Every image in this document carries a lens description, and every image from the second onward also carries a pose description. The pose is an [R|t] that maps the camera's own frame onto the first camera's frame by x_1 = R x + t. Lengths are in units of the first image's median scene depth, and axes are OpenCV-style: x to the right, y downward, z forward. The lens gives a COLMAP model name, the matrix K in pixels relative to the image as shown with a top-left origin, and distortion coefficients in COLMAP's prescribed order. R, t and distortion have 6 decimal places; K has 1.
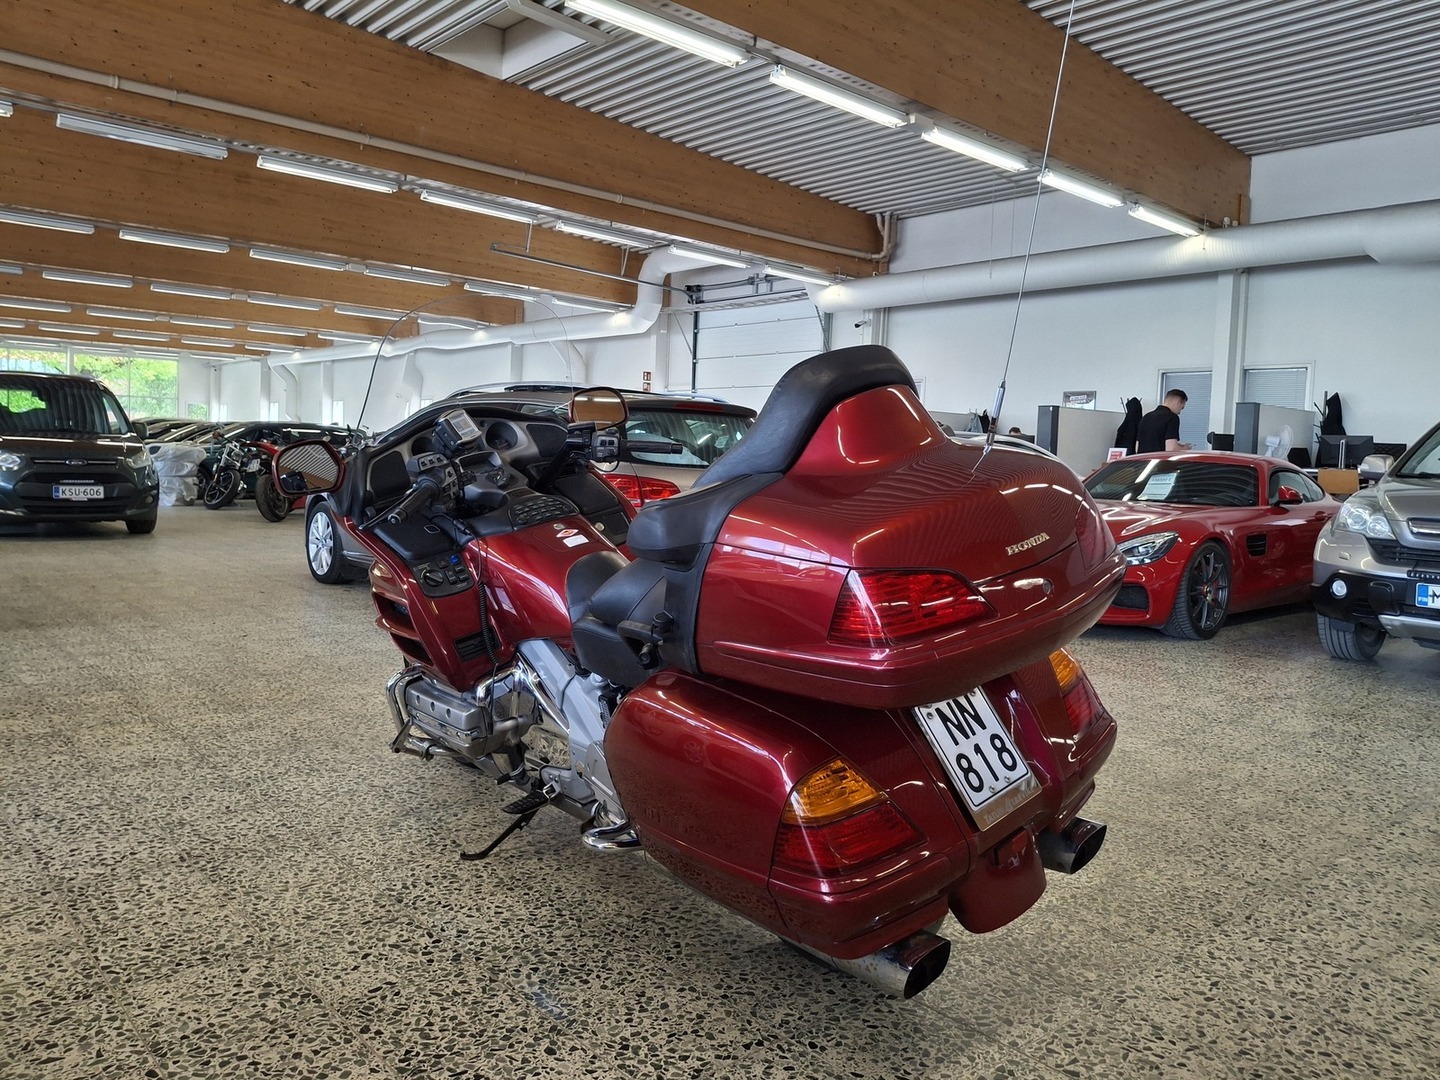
lens RADIAL K [[1065.8, 0, 722.8], [0, 1065.8, 536.2], [0, 0, 1]] dist [-0.036086, 0.028390]
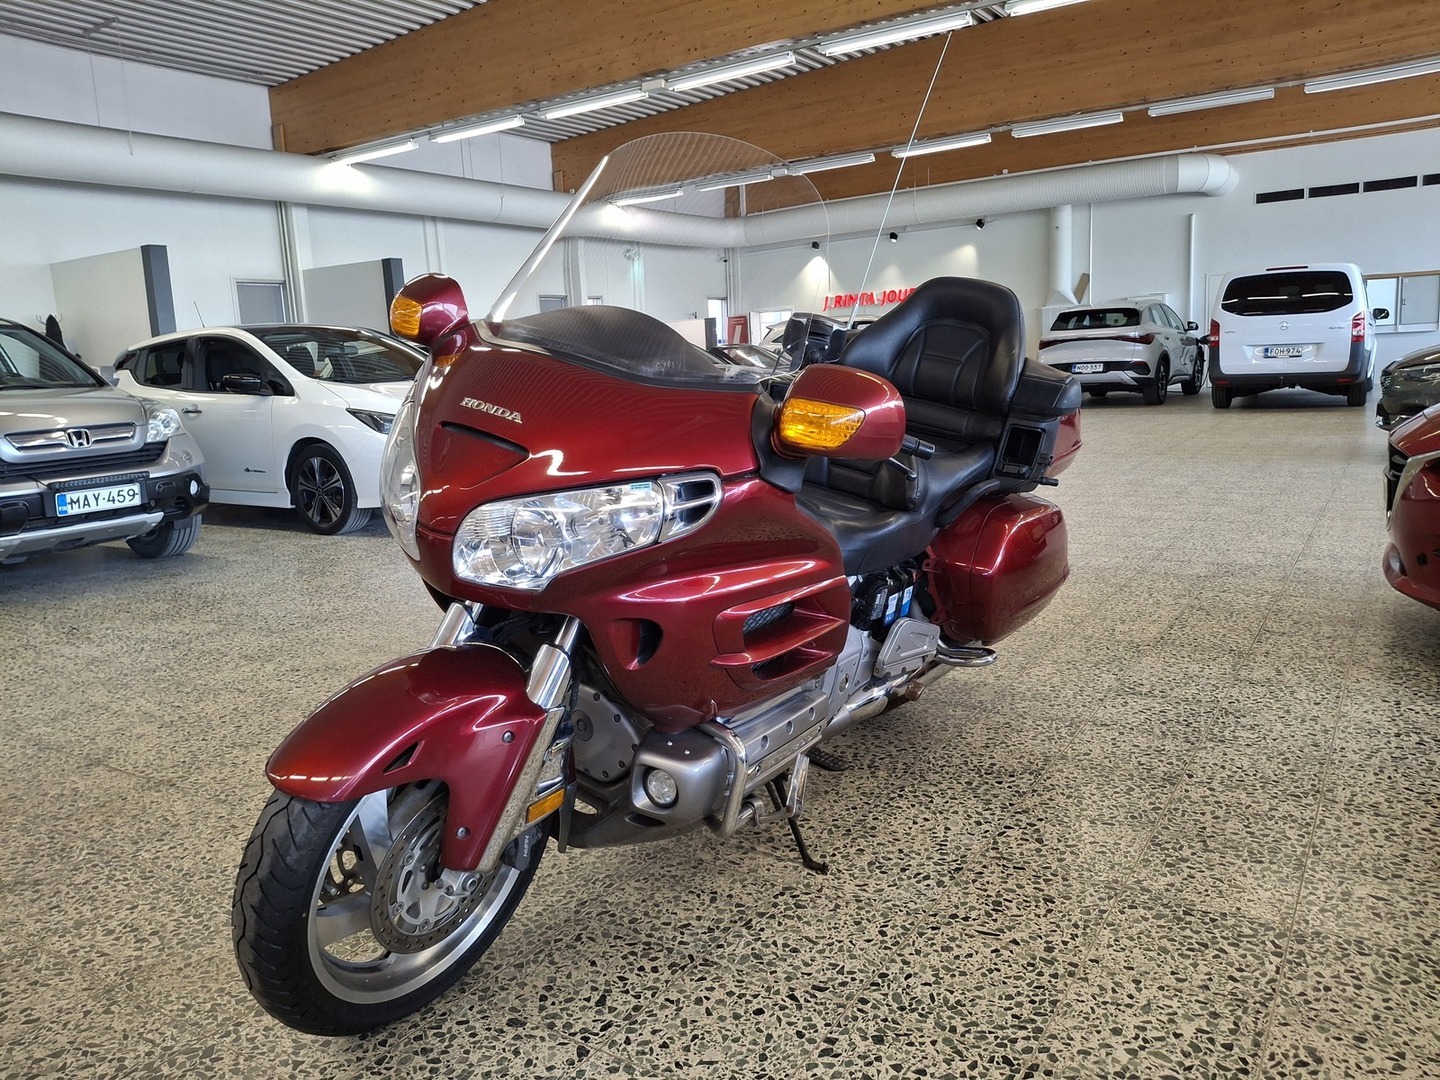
lens RADIAL K [[1065.8, 0, 719.9], [0, 1065.8, 540.6], [0, 0, 1]] dist [-0.036086, 0.028390]
pose [[-0.247456, -0.198182, 0.948414, -1.133237], [0.123850, 0.964358, 0.233828, -0.168927], [-0.960951, 0.175323, -0.214091, 1.445472]]
